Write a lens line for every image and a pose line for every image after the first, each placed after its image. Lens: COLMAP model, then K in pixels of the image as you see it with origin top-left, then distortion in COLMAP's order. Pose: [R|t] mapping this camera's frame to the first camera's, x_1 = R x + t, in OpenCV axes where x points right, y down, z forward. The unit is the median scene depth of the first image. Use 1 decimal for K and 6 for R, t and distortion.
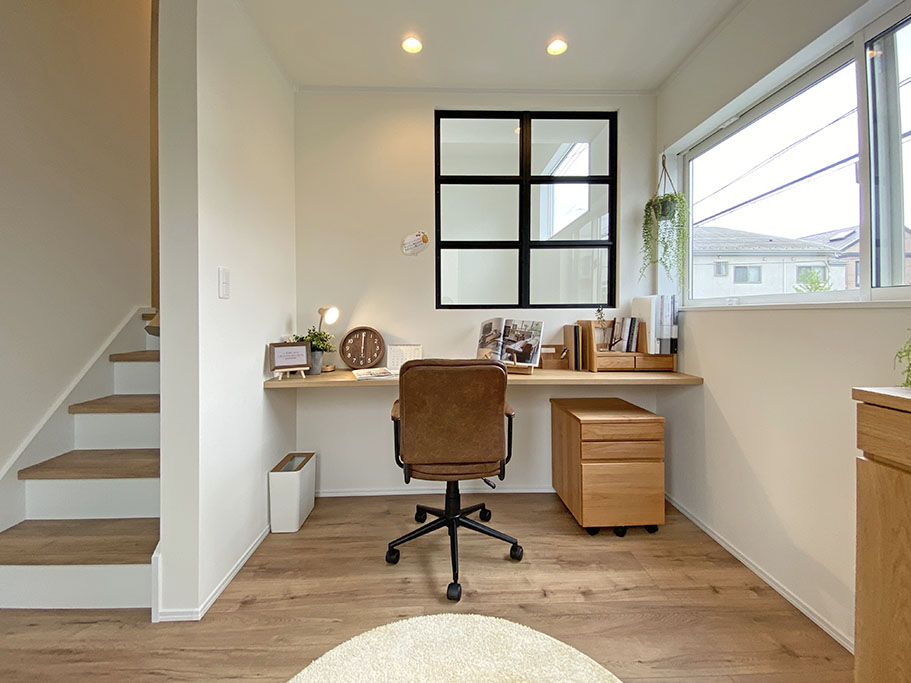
lens RADIAL K [[390.7, 0, 452.5], [0, 390.7, 320.7], [0, 0, 1]] dist [0.016463, -0.000551]
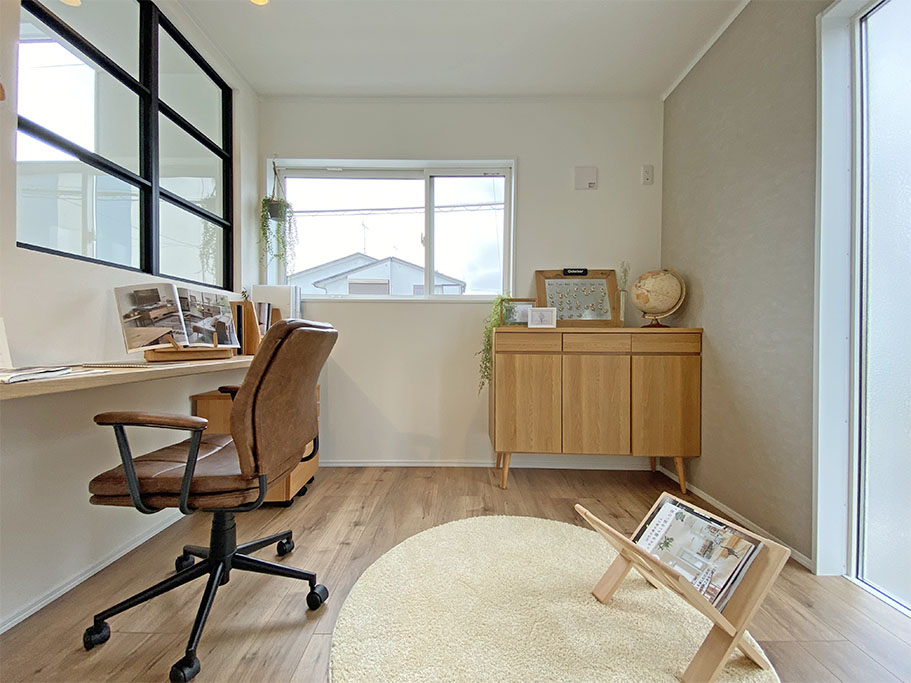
lens RADIAL K [[365.4, 0, 455.5], [0, 365.4, 341.5], [0, 0, 1]] dist [0.028448, -0.000198]
pose [[0.037153, -0.003421, 0.999304, -0.557465], [0.002922, 0.999990, 0.003315, 0.099724], [-0.999305, 0.002796, 0.037163, 0.482248]]
